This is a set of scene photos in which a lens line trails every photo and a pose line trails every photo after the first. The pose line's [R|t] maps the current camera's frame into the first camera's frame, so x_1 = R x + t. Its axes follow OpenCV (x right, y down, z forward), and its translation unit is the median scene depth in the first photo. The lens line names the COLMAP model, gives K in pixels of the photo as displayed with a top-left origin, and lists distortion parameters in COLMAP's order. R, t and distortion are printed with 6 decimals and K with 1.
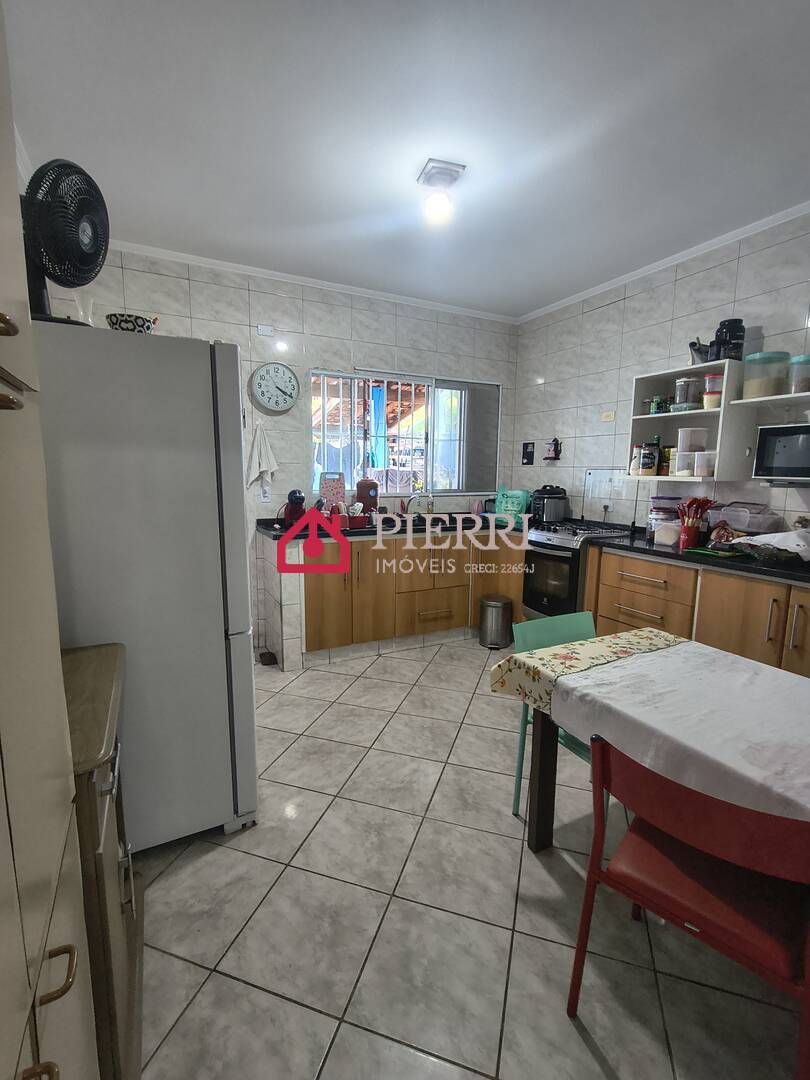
lens RADIAL K [[489.0, 0, 403.4], [0, 489.0, 541.7], [0, 0, 1]] dist [-0.001319, 0.000280]
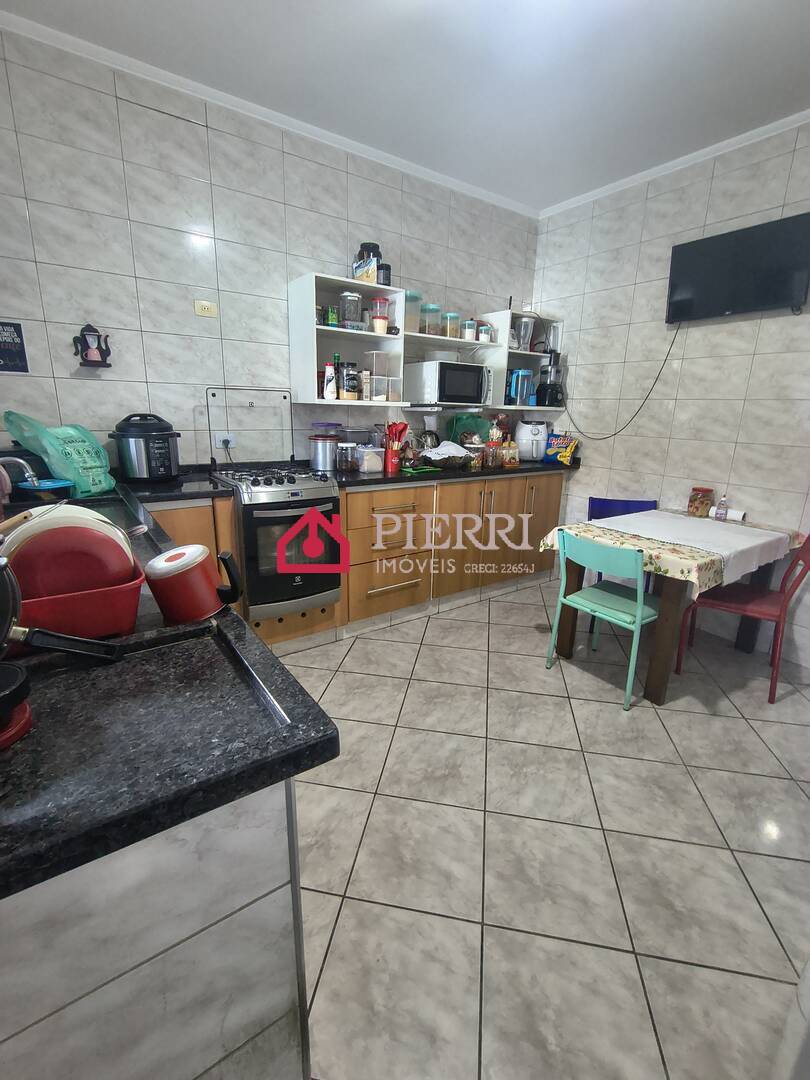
lens RADIAL K [[489.0, 0, 403.4], [0, 489.0, 541.7], [0, 0, 1]] dist [-0.001319, 0.000280]
pose [[-0.137289, -0.279773, 0.950199, -0.460239], [0.115059, 0.948285, 0.295834, -0.146838], [-0.983826, 0.149943, -0.097999, 1.059510]]
